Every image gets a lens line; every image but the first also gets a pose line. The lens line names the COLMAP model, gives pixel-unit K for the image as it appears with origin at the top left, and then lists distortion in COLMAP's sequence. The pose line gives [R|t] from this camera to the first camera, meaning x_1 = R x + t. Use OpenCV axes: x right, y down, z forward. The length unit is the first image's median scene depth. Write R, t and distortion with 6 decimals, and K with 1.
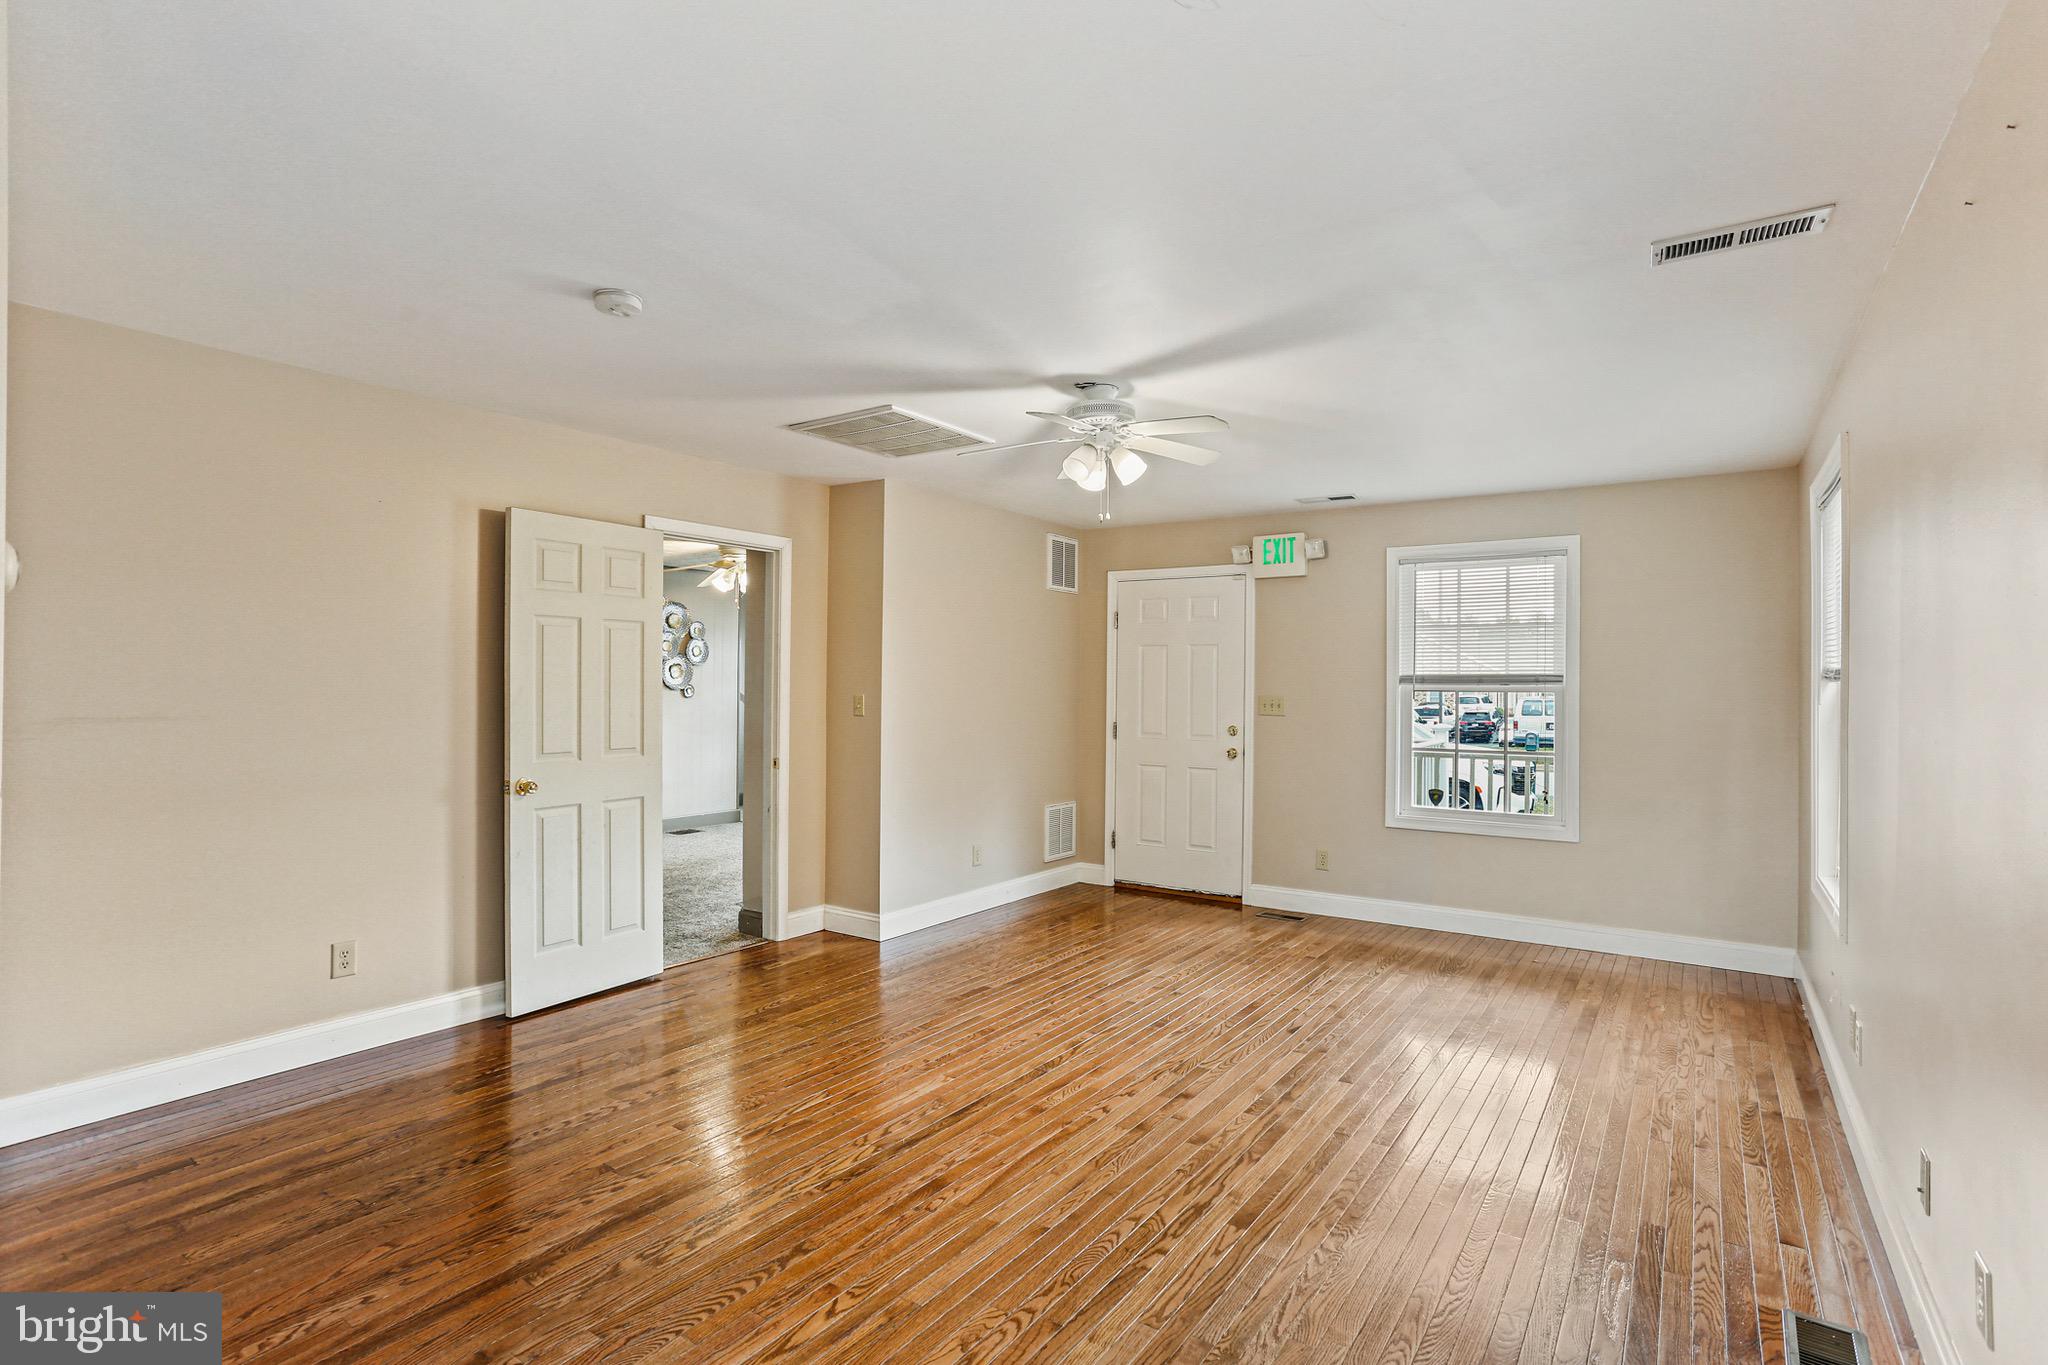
lens RADIAL K [[994.4, 0, 1015.1], [0, 994.4, 685.1], [0, 0, 1]] dist [-0.049979, 0.032365]
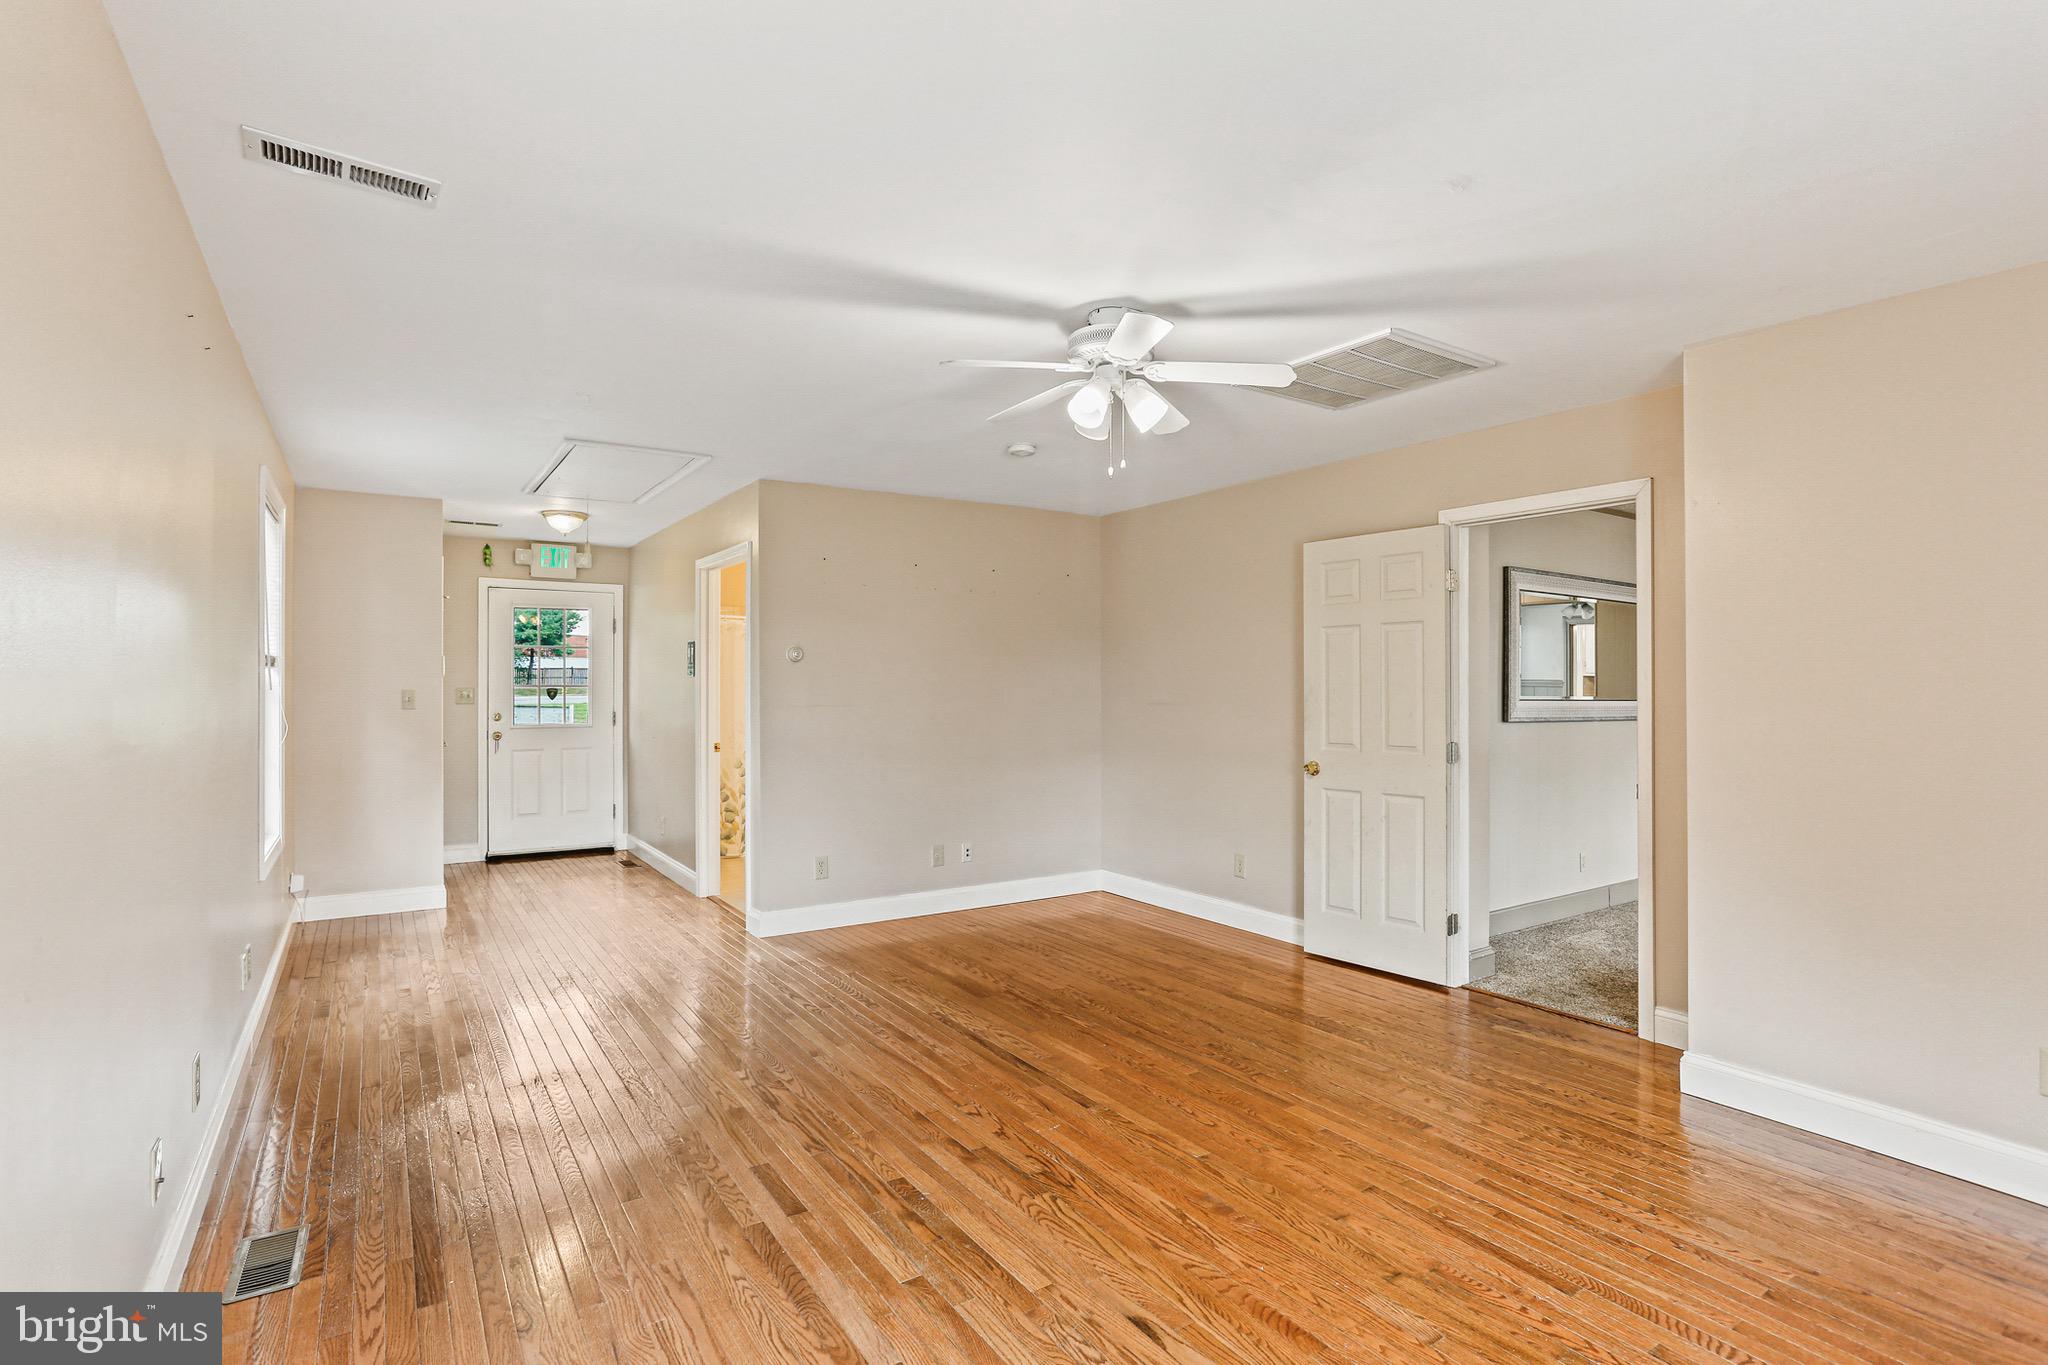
lens RADIAL K [[994.4, 0, 1015.1], [0, 994.4, 685.1], [0, 0, 1]] dist [-0.049979, 0.032365]
pose [[-0.371020, -0.010776, -0.928563, 0.971323], [-0.000759, 0.999936, -0.011301, 0.017553], [0.928625, -0.003488, -0.371004, 1.379722]]
